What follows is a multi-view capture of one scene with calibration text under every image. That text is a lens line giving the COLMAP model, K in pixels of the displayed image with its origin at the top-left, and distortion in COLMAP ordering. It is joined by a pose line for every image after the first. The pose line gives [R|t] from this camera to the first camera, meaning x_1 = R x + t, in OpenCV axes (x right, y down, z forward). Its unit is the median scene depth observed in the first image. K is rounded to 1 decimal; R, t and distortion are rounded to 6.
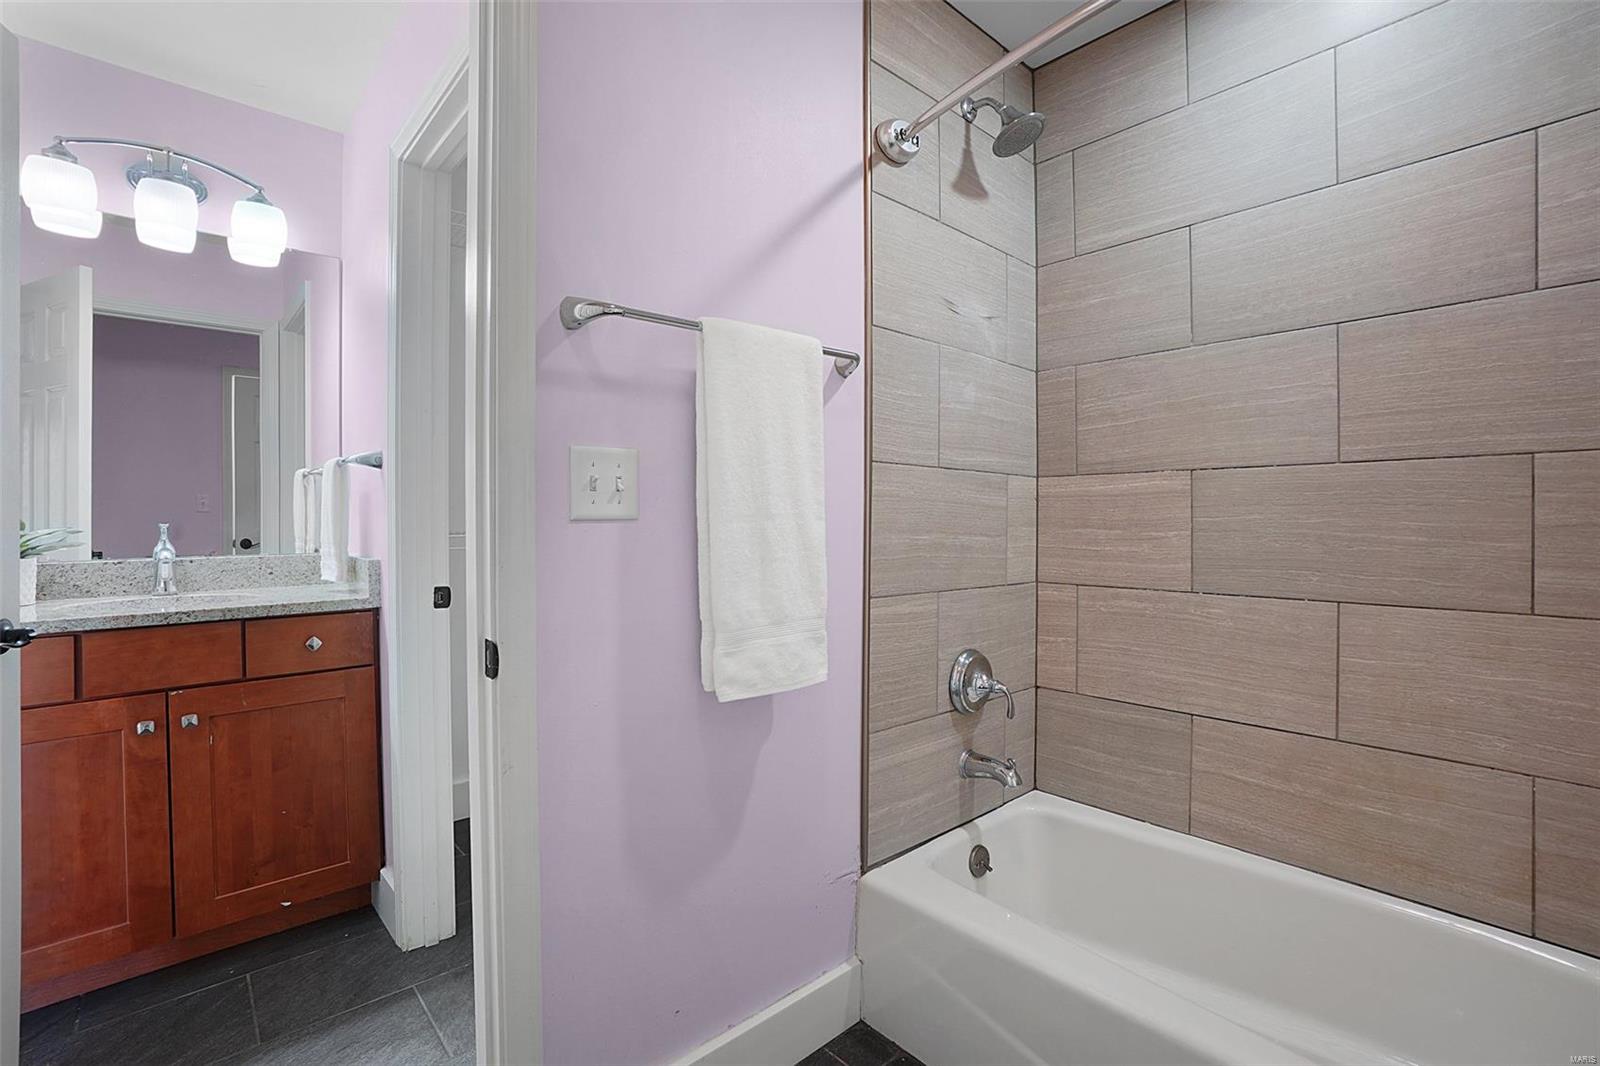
lens RADIAL K [[721.3, 0, 769.6], [0, 721.3, 525.3], [0, 0, 1]] dist [0.002497, 0.000904]
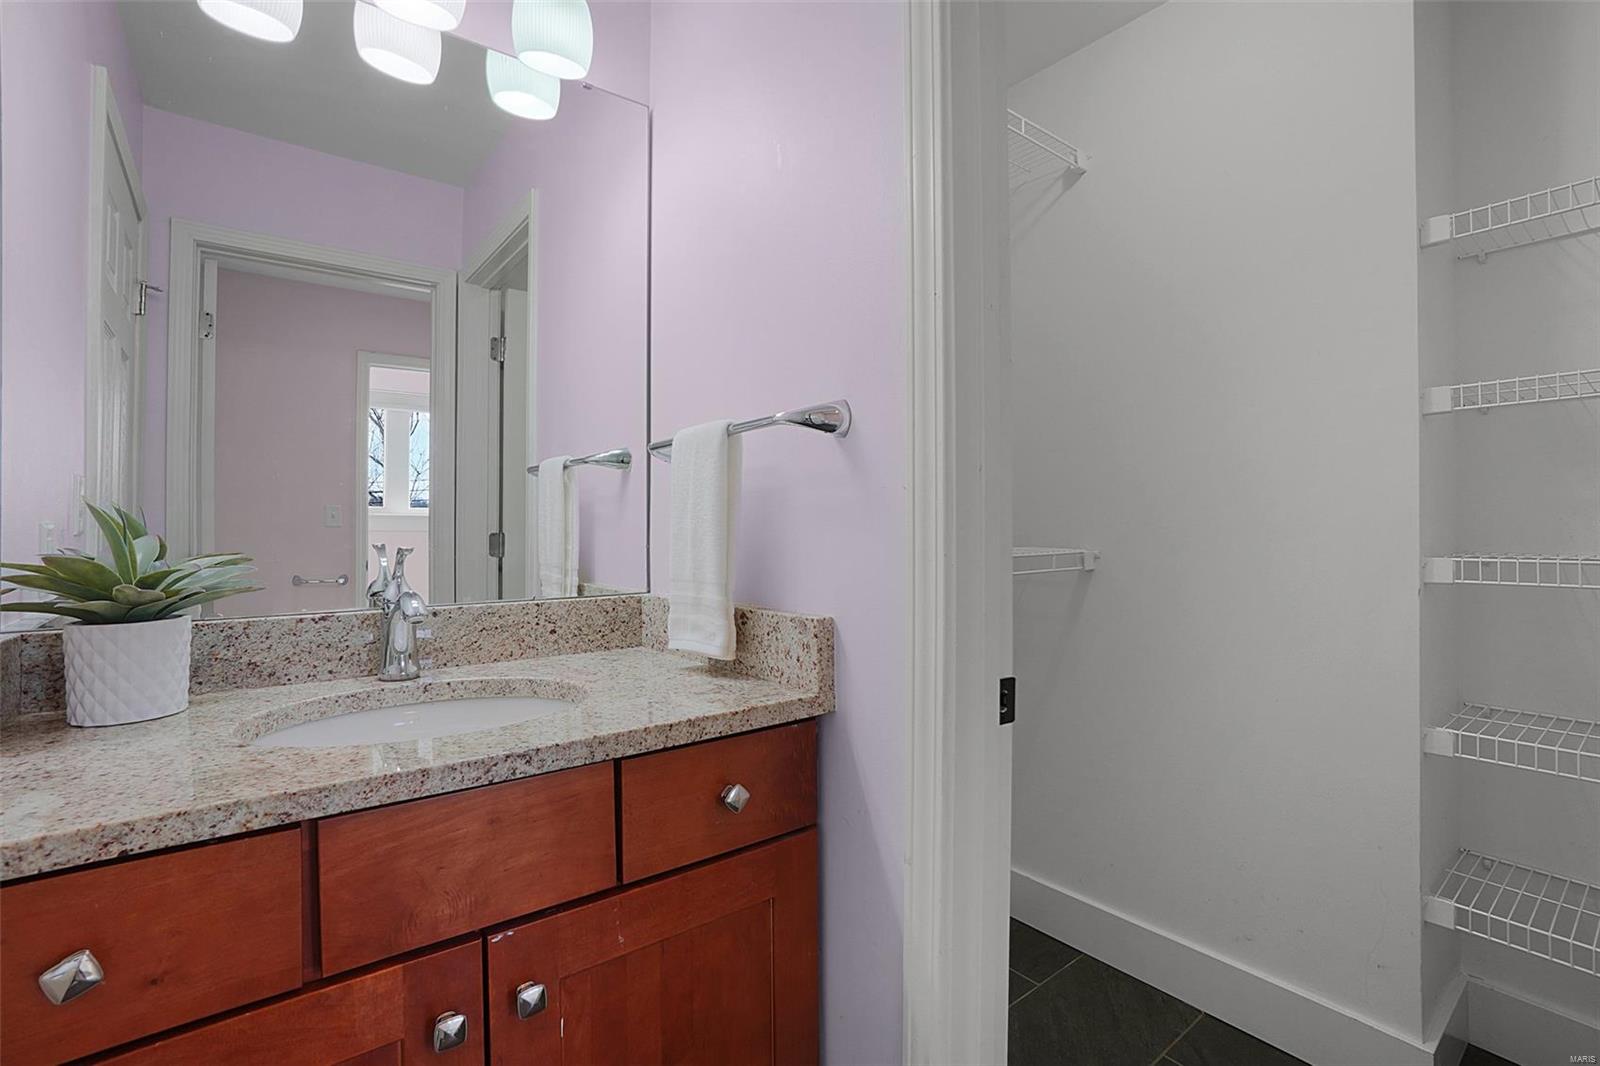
lens RADIAL K [[730.3, 0, 797.6], [0, 730.3, 523.0], [0, 0, 1]] dist [-0.023531, 0.000746]
pose [[0.998863, -0.008206, -0.046955, -0.590503], [0.007094, 0.999692, -0.023794, -0.006467], [0.047136, 0.023434, 0.998614, 0.539320]]
